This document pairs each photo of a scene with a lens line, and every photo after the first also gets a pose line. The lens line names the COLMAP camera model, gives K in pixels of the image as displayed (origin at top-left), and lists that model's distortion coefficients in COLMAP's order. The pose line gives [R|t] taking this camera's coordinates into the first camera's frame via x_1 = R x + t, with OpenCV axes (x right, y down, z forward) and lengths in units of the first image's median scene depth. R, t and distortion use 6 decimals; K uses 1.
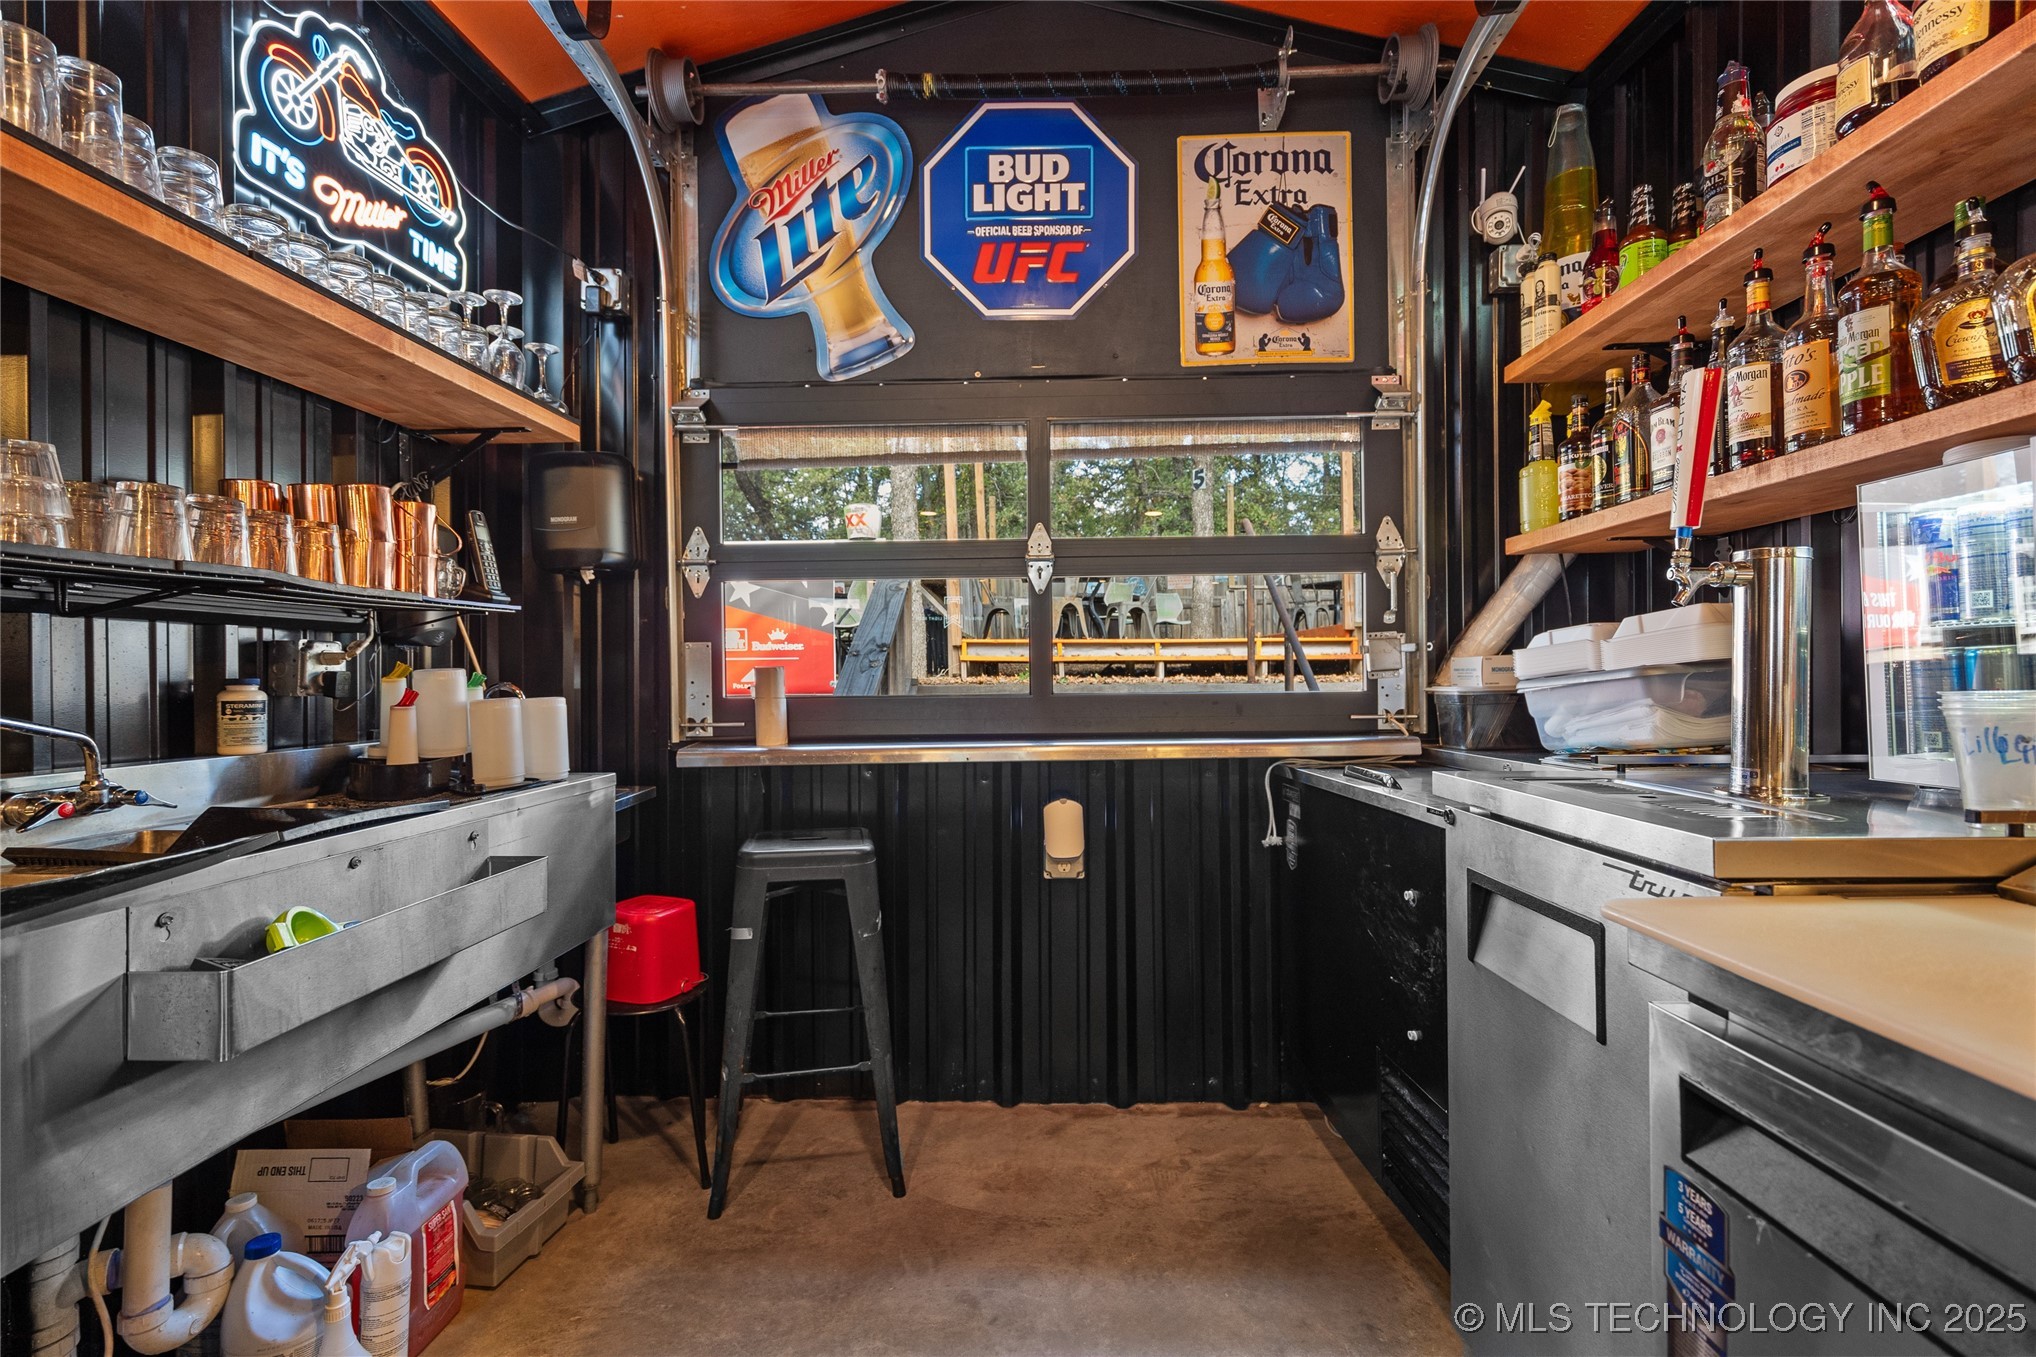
lens RADIAL K [[964.6, 0, 1017.3], [0, 964.6, 677.6], [0, 0, 1]] dist [0.001647, 0.000199]
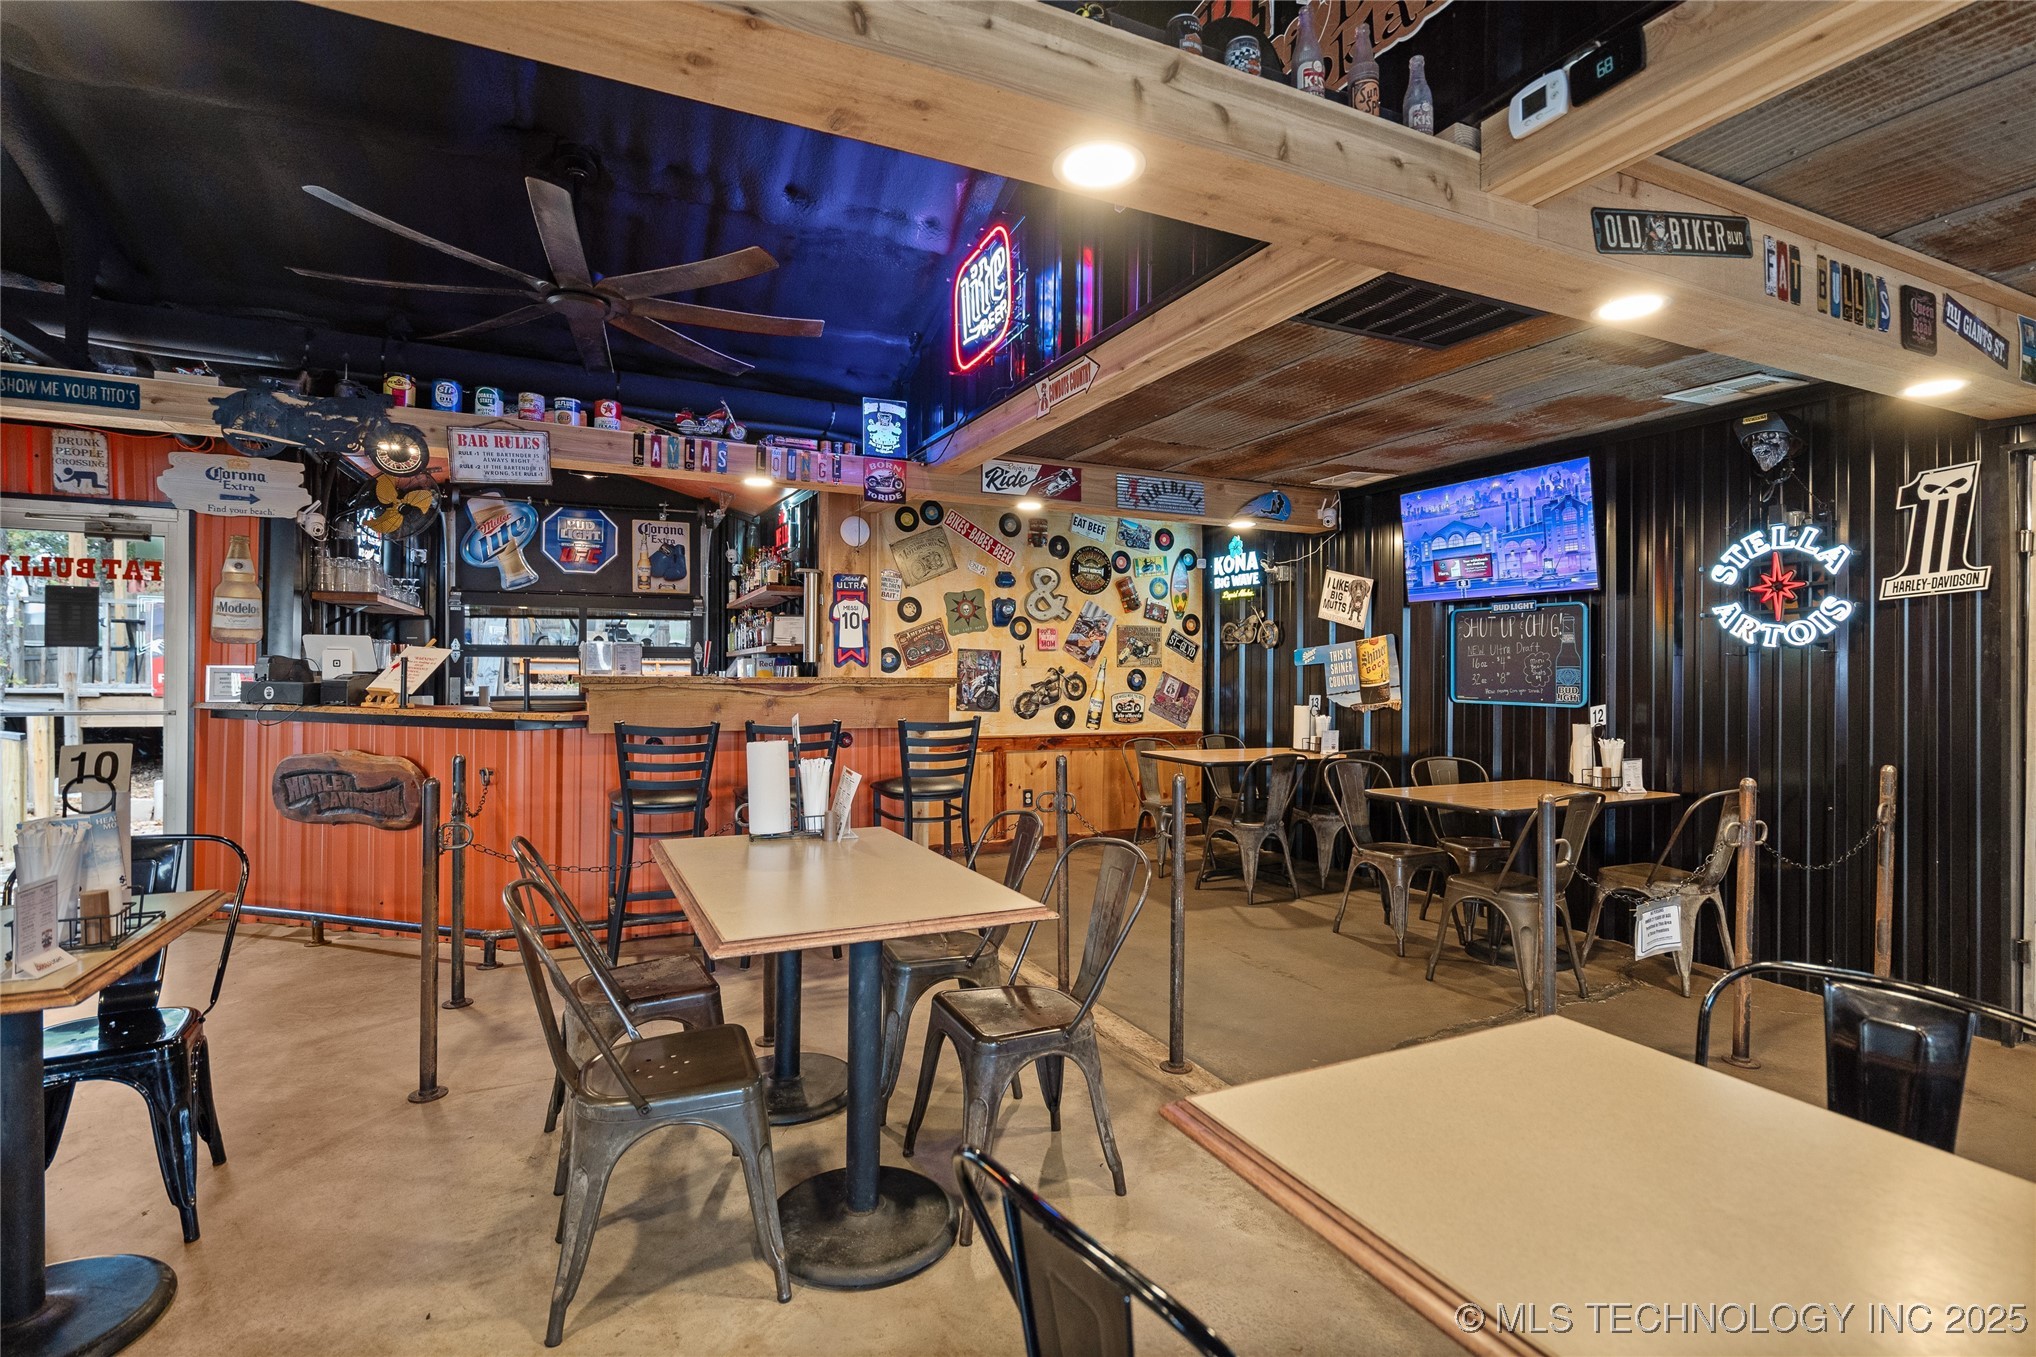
lens RADIAL K [[964.6, 0, 1018.9], [0, 964.6, 674.1], [0, 0, 1]] dist [0.001647, 0.000199]
pose [[0.898770, 0.013773, 0.438205, -0.074588], [-0.012172, 0.999905, -0.006463, -0.048051], [-0.438252, 0.000475, 0.898852, -2.405560]]
